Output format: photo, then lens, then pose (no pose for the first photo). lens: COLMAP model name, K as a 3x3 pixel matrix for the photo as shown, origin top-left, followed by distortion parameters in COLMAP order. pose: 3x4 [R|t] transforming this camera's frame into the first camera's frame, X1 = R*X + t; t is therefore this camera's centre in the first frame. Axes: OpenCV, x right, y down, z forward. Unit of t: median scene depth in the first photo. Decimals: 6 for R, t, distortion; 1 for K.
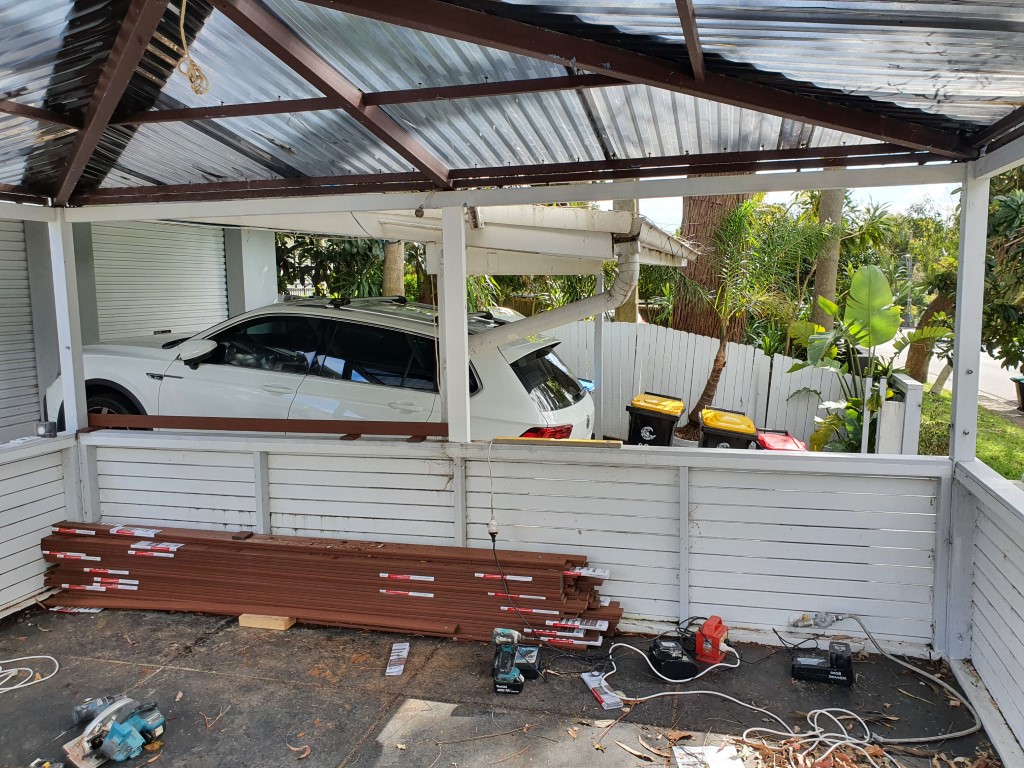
lens RADIAL K [[808.1, 0, 511.5], [0, 808.1, 379.4], [0, 0, 1]] dist [0.026393, -0.014375]
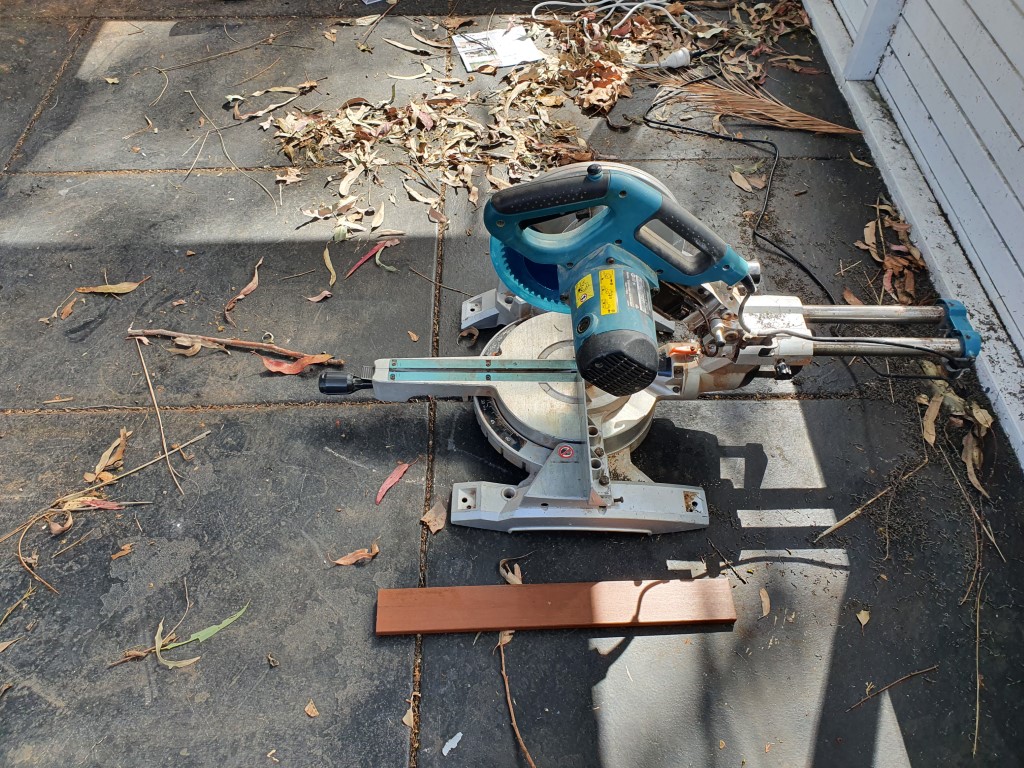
lens RADIAL K [[808.1, 0, 511.5], [0, 808.1, 383.0], [0, 0, 1]] dist [0.026393, -0.014375]
pose [[0.958378, -0.209329, 0.194148, 0.019047], [0.010524, 0.705459, 0.708673, 0.109300], [-0.285309, -0.677133, 0.678299, 0.168416]]
